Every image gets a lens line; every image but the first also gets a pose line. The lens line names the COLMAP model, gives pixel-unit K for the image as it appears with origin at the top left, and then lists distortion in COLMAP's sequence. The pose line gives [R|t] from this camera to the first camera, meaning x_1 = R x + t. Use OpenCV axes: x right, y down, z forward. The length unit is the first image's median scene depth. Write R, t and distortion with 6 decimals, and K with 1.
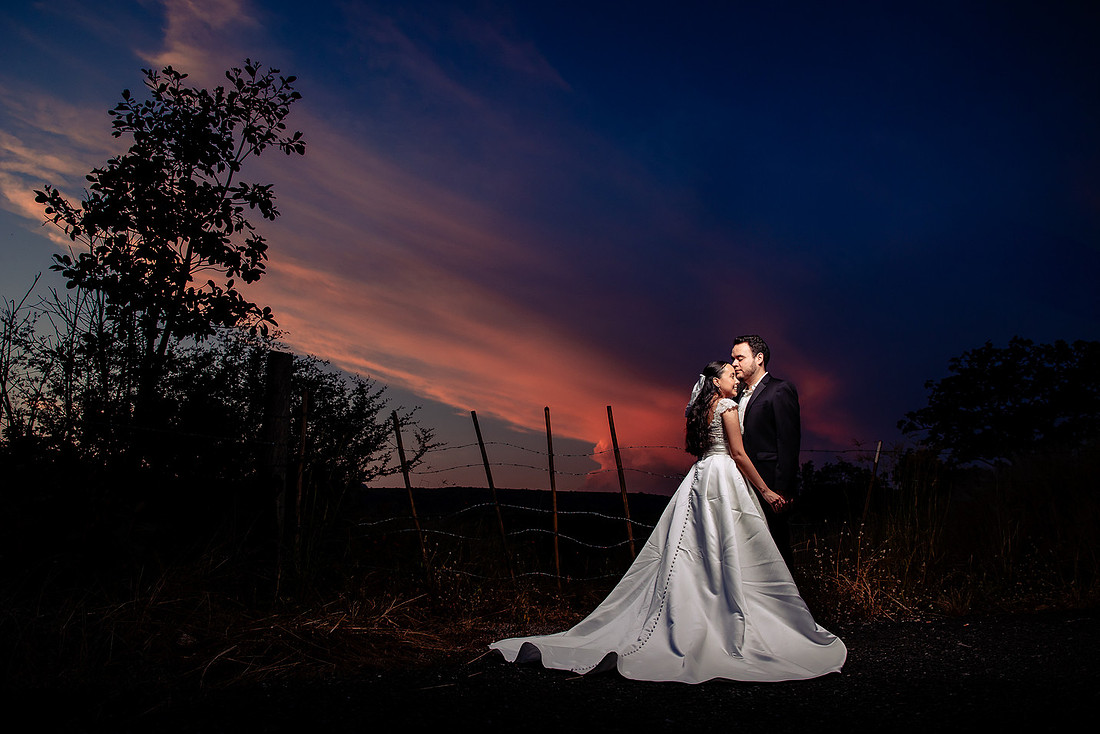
lens RADIAL K [[764.7, 0, 556.6], [0, 764.7, 369.1], [0, 0, 1]] dist [-0.013240, 0.034501]
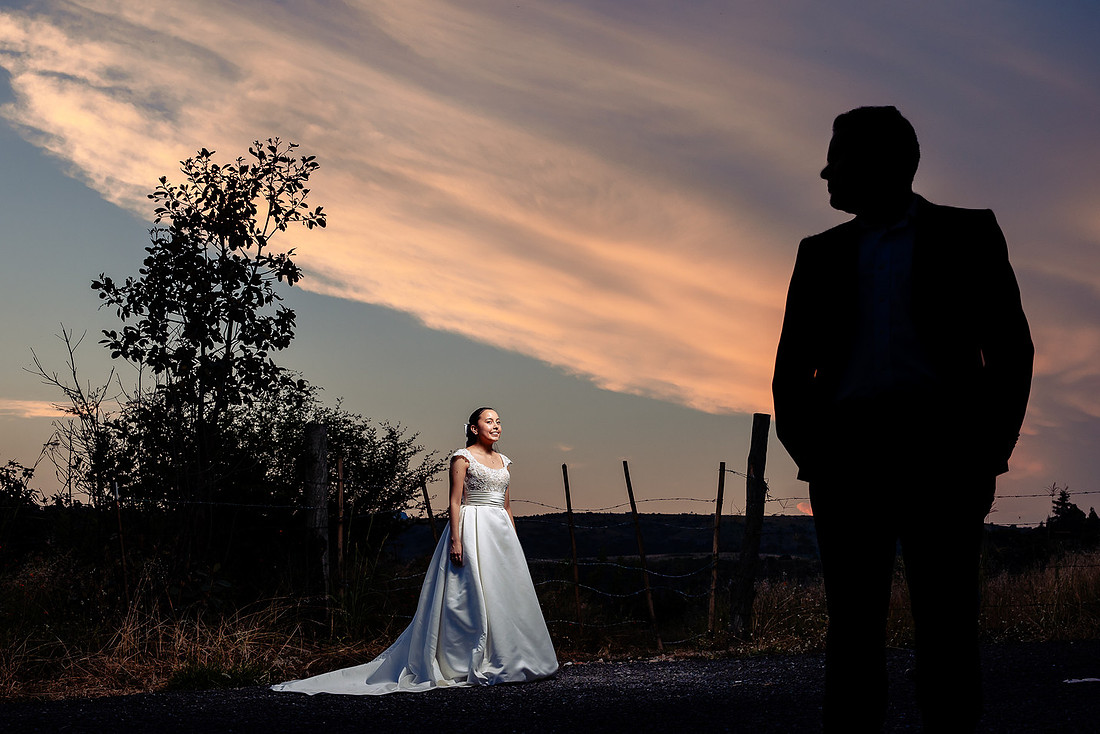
lens RADIAL K [[1253.4, 0, 548.6], [0, 1253.4, 400.3], [0, 0, 1]] dist [-0.034186, 0.011849]
pose [[0.990626, -0.033931, -0.132321, 0.183358], [0.041667, 0.997553, 0.056143, -0.126553], [0.130093, -0.061131, 0.989616, -0.646804]]
